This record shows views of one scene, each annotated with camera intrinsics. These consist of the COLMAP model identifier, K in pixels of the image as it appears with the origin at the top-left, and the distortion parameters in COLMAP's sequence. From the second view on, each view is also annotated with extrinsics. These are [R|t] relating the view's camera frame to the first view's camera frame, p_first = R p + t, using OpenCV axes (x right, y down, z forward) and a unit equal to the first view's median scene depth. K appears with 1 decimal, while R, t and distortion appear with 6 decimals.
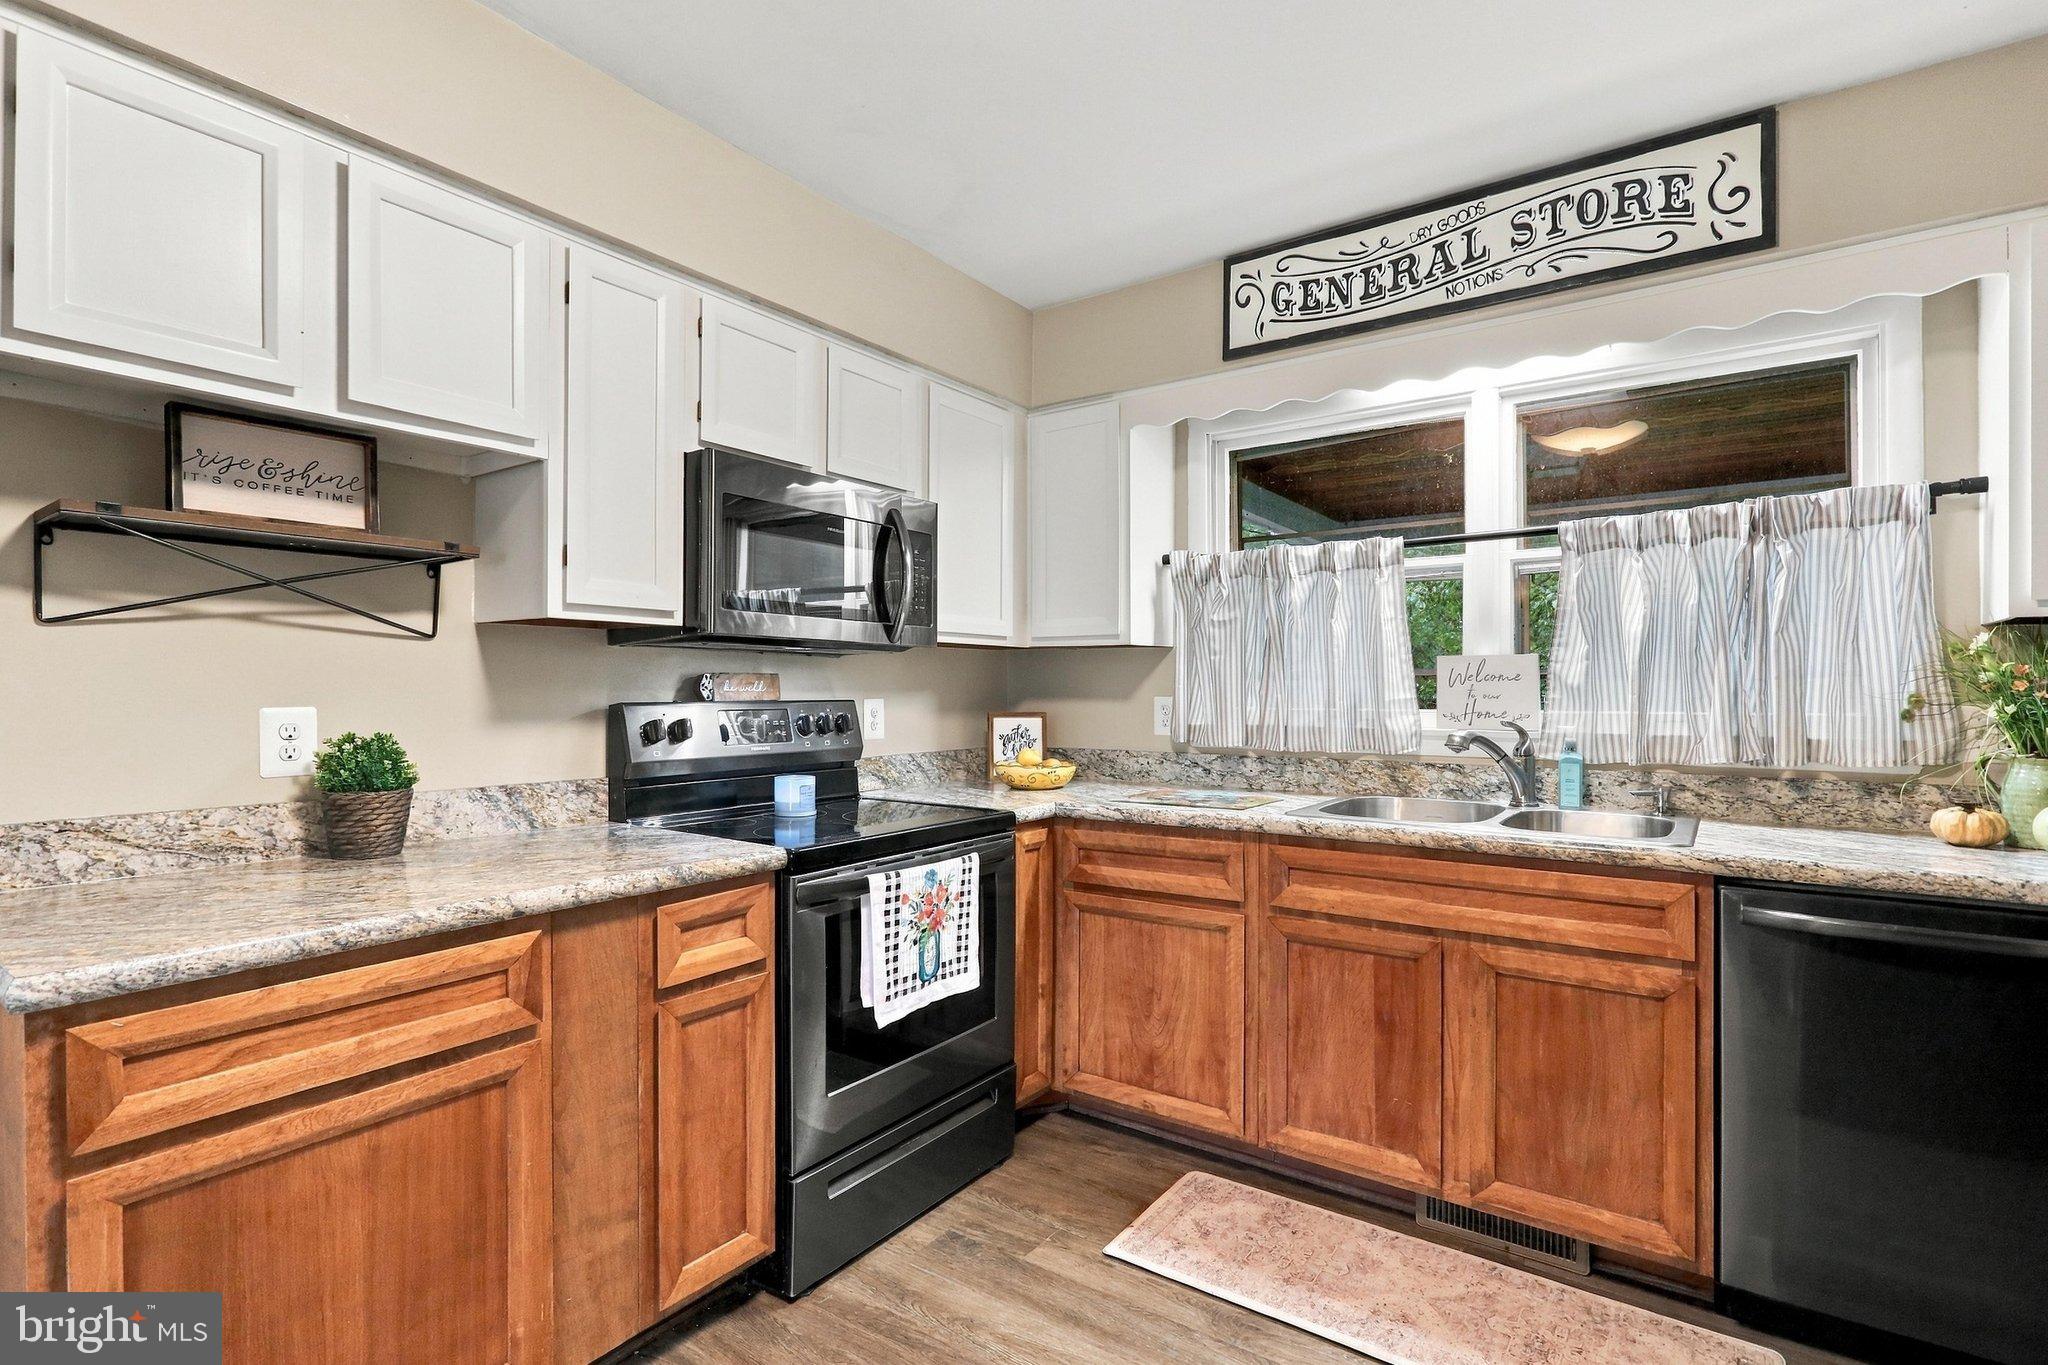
lens RADIAL K [[982.3, 0, 1024.4], [0, 982.3, 687.4], [0, 0, 1]] dist [0.005243, -0.000104]
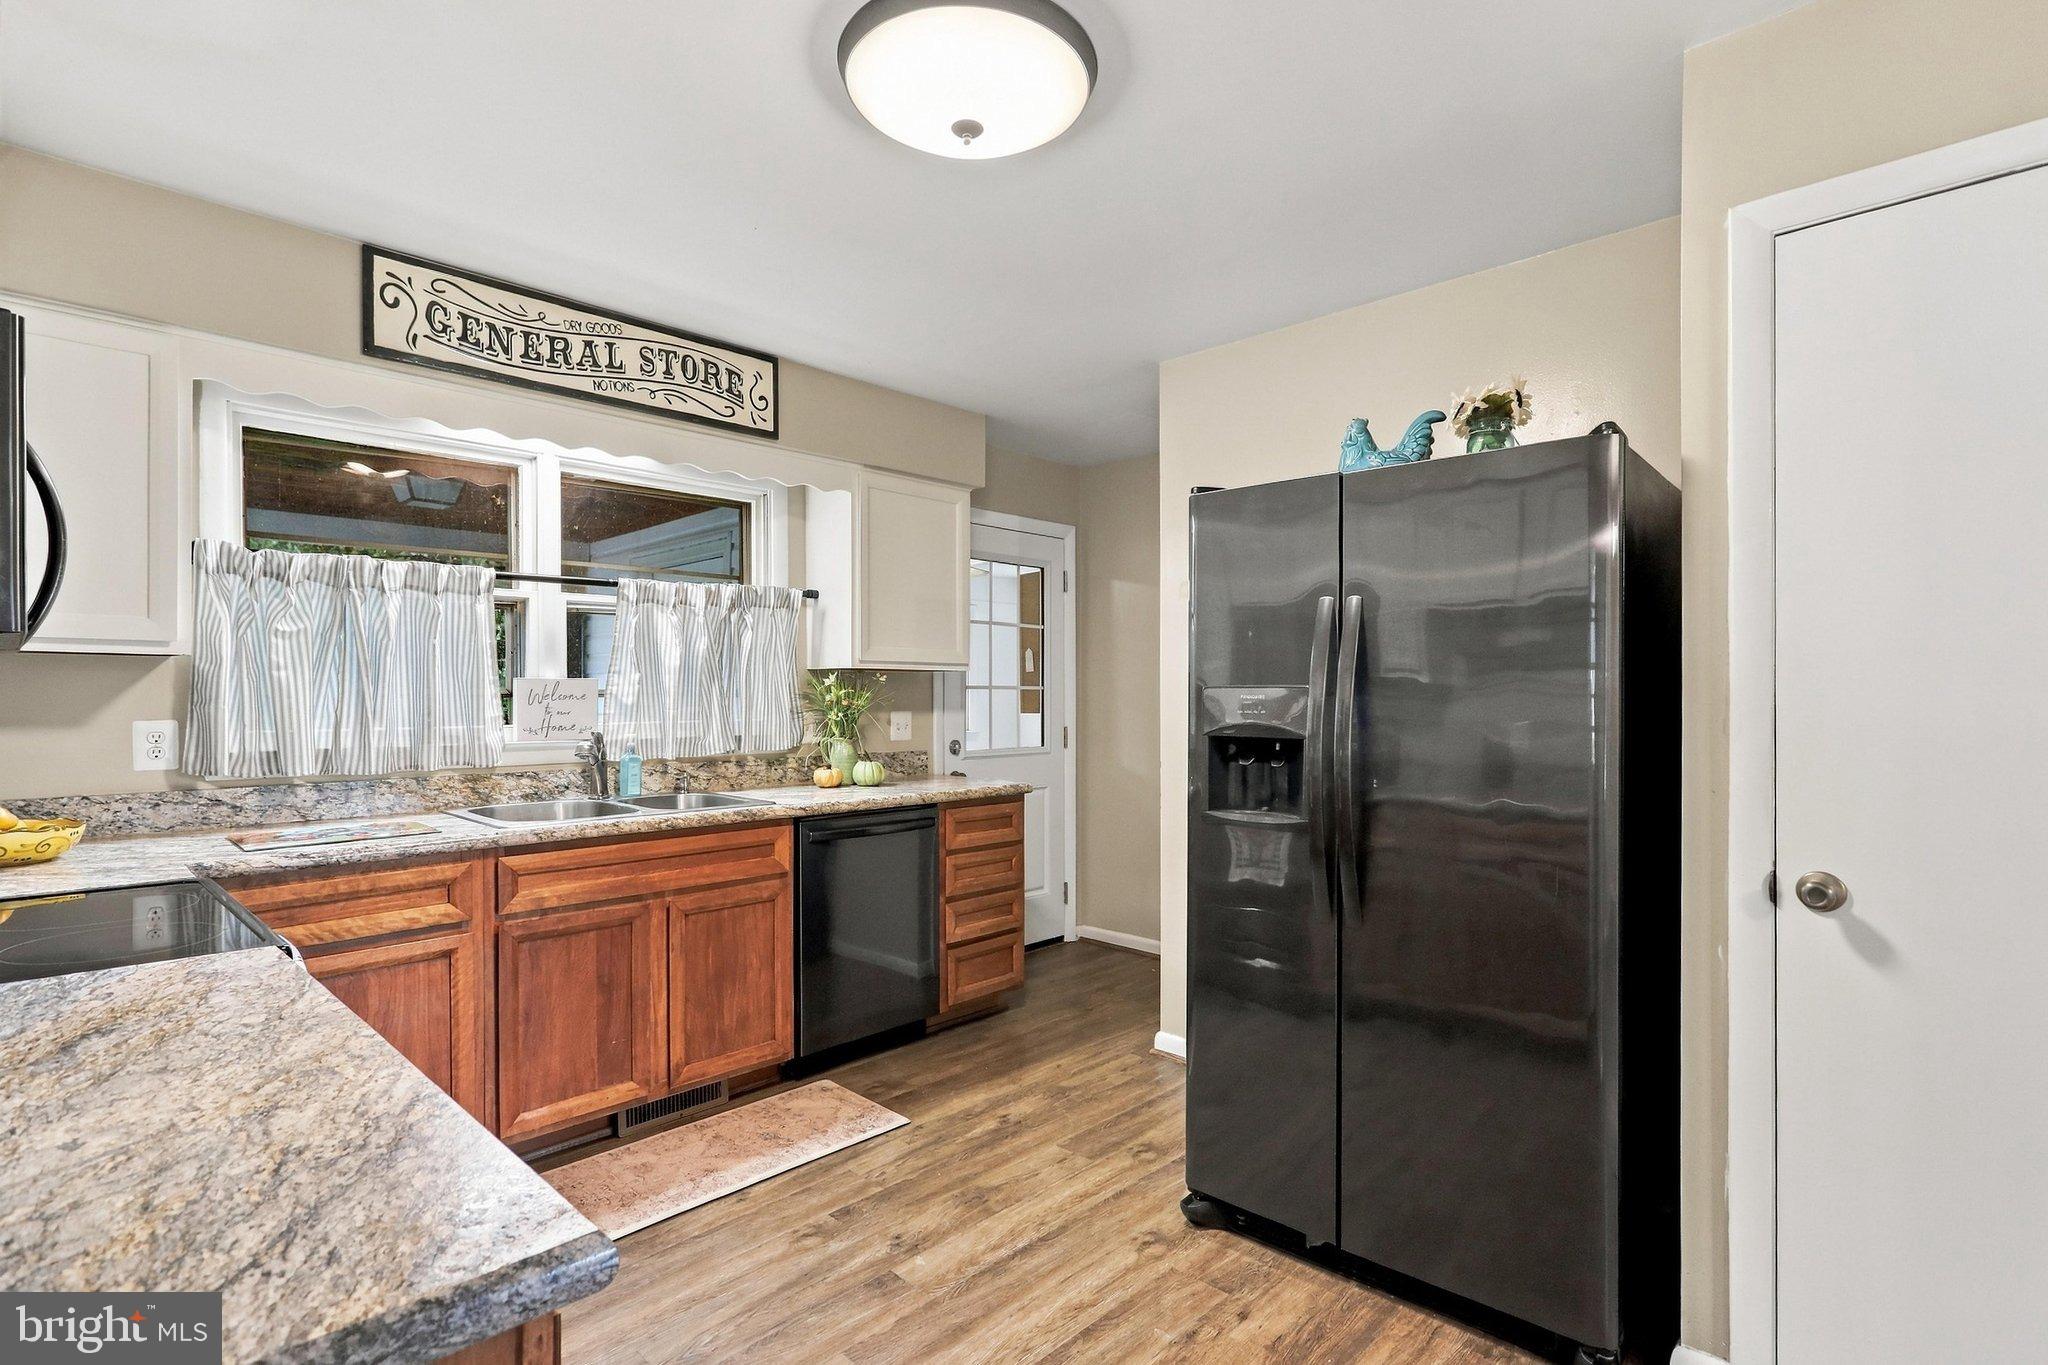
lens RADIAL K [[982.3, 0, 1026.0], [0, 982.3, 691.4], [0, 0, 1]] dist [0.005243, -0.000104]
pose [[0.154620, 0.002839, 0.987970, -0.677855], [-0.000304, 0.999996, -0.002826, -0.014401], [-0.987974, 0.000136, 0.154620, 0.269732]]
